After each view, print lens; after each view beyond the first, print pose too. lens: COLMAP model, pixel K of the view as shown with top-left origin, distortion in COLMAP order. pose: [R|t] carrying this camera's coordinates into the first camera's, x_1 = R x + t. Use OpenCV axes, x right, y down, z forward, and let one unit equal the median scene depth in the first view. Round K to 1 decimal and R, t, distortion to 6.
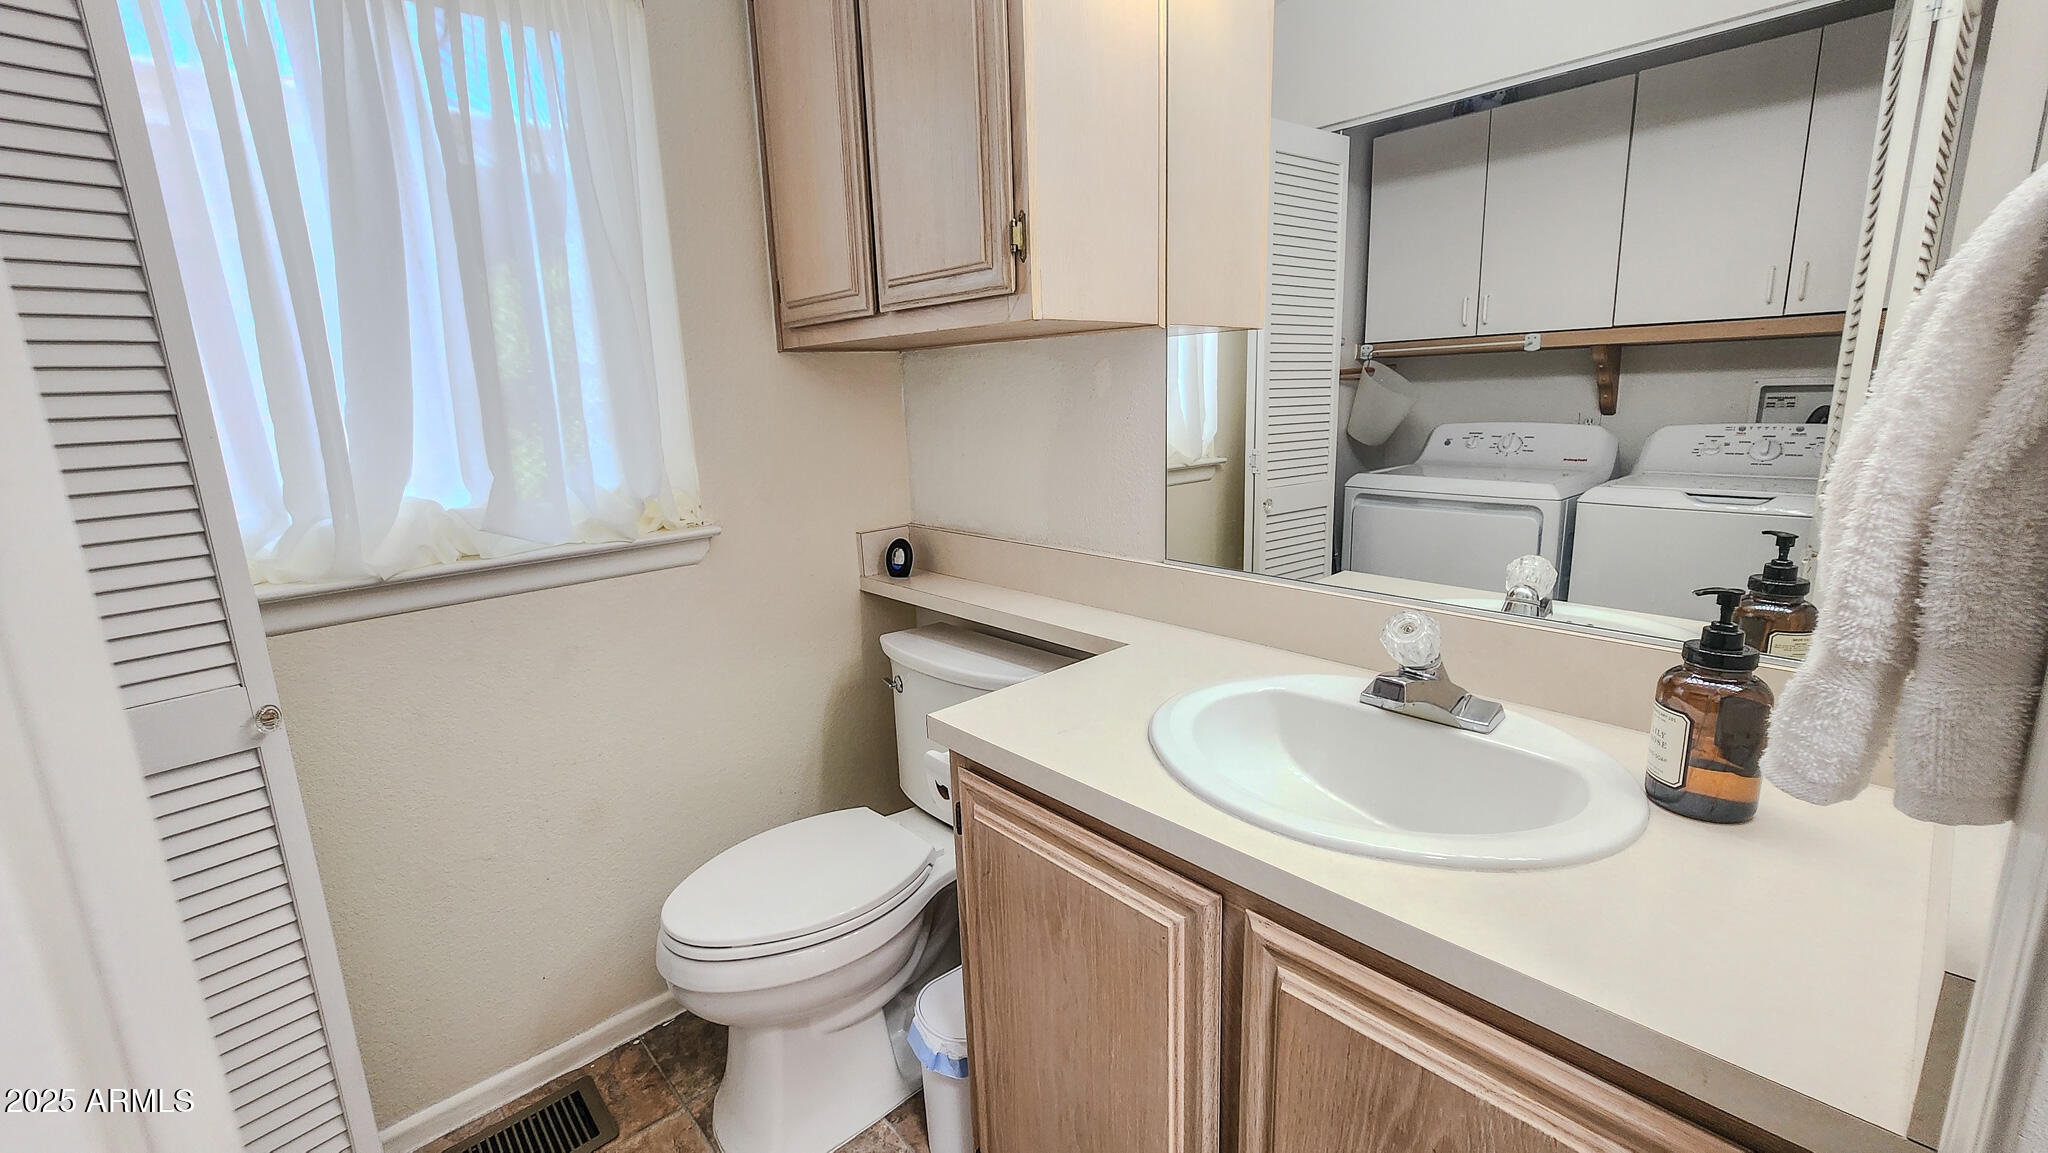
lens RADIAL K [[839.5, 0, 1019.8], [0, 839.5, 569.2], [0, 0, 1]] dist [-0.003467, -0.000193]
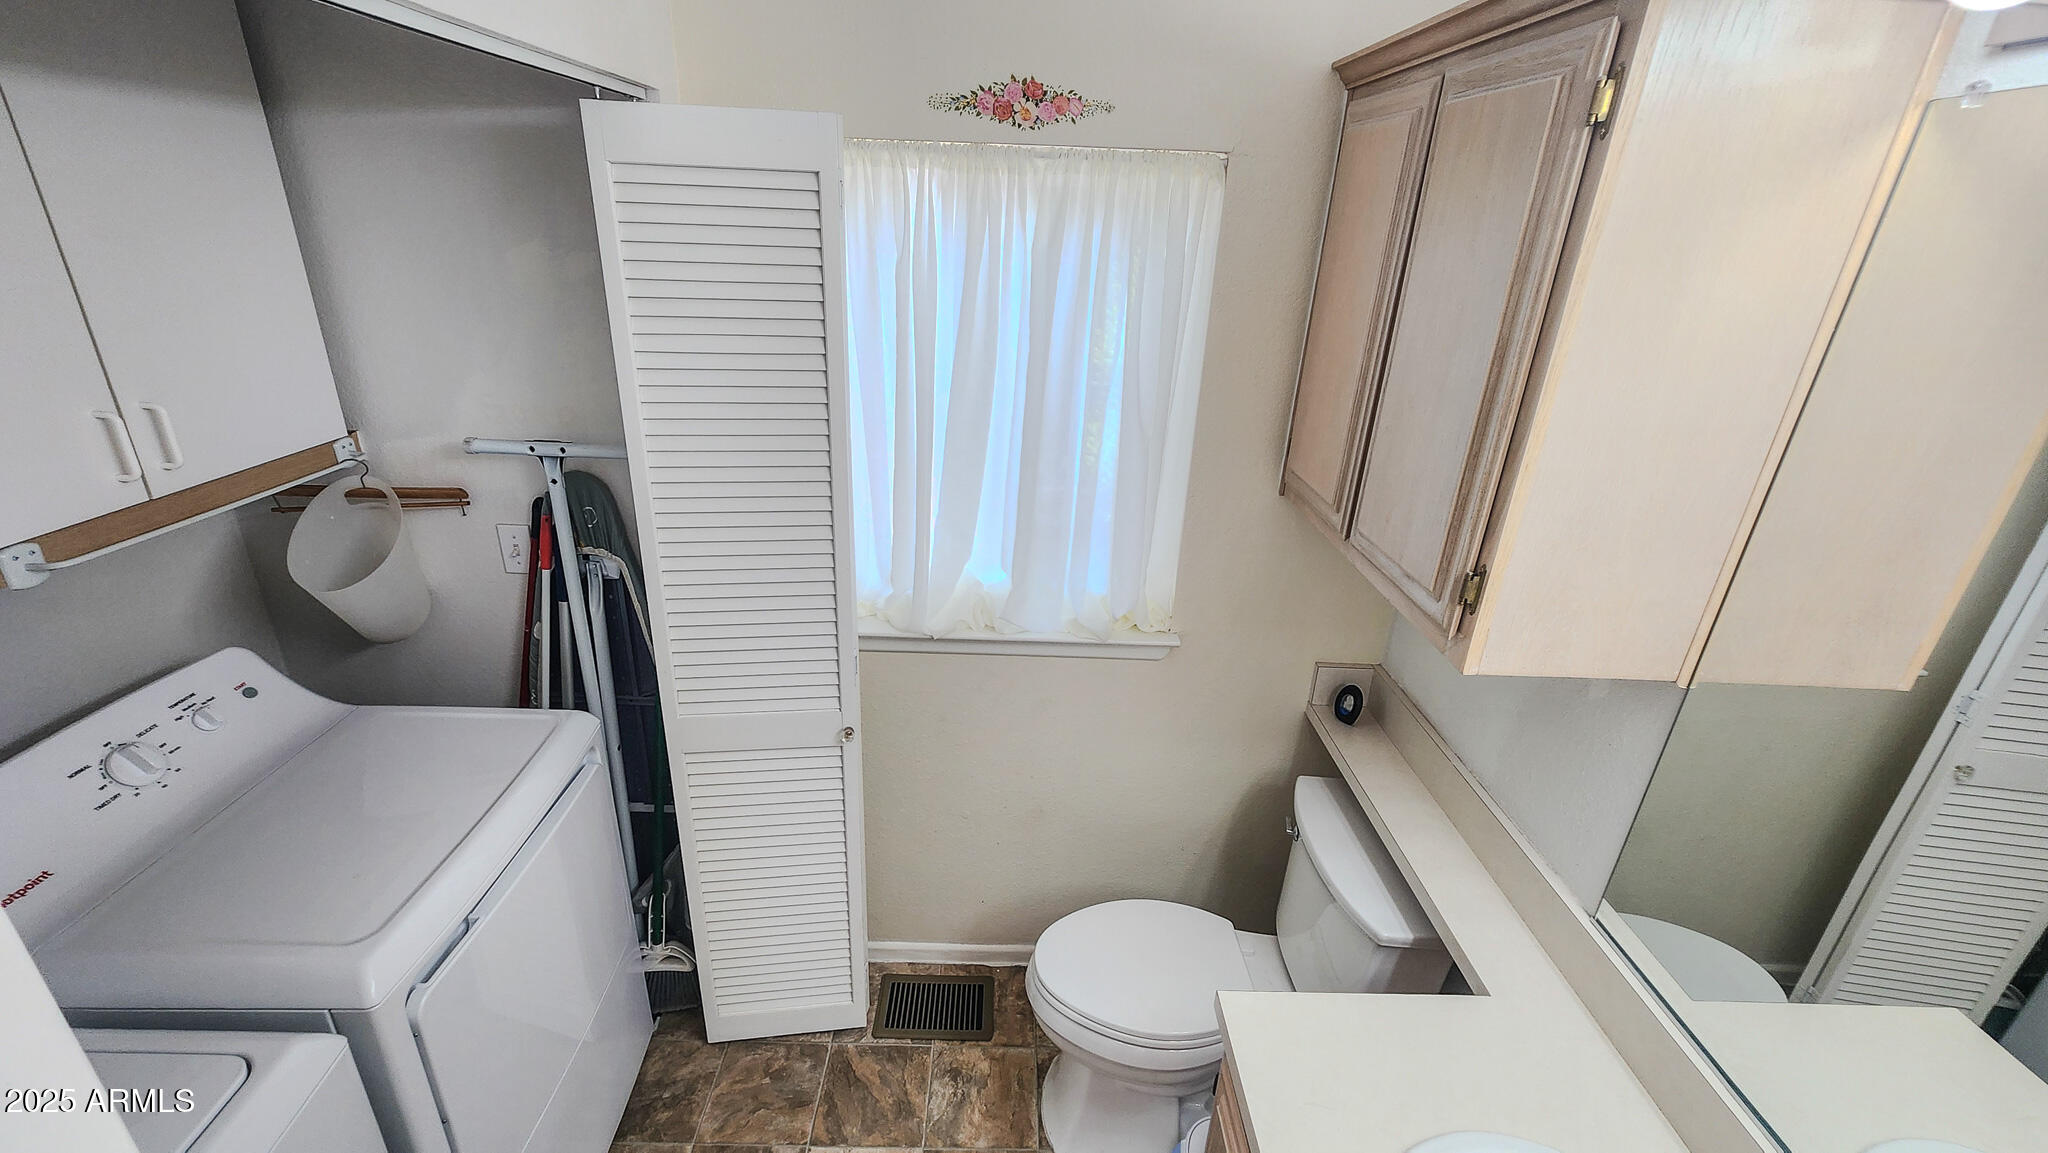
lens RADIAL K [[839.5, 0, 1019.8], [0, 839.5, 569.2], [0, 0, 1]] dist [-0.003467, -0.000193]
pose [[0.744398, 0.321654, -0.585159, 0.129533], [-0.208567, 0.944490, 0.253849, -0.455048], [0.634328, -0.066920, 0.770162, 0.008085]]
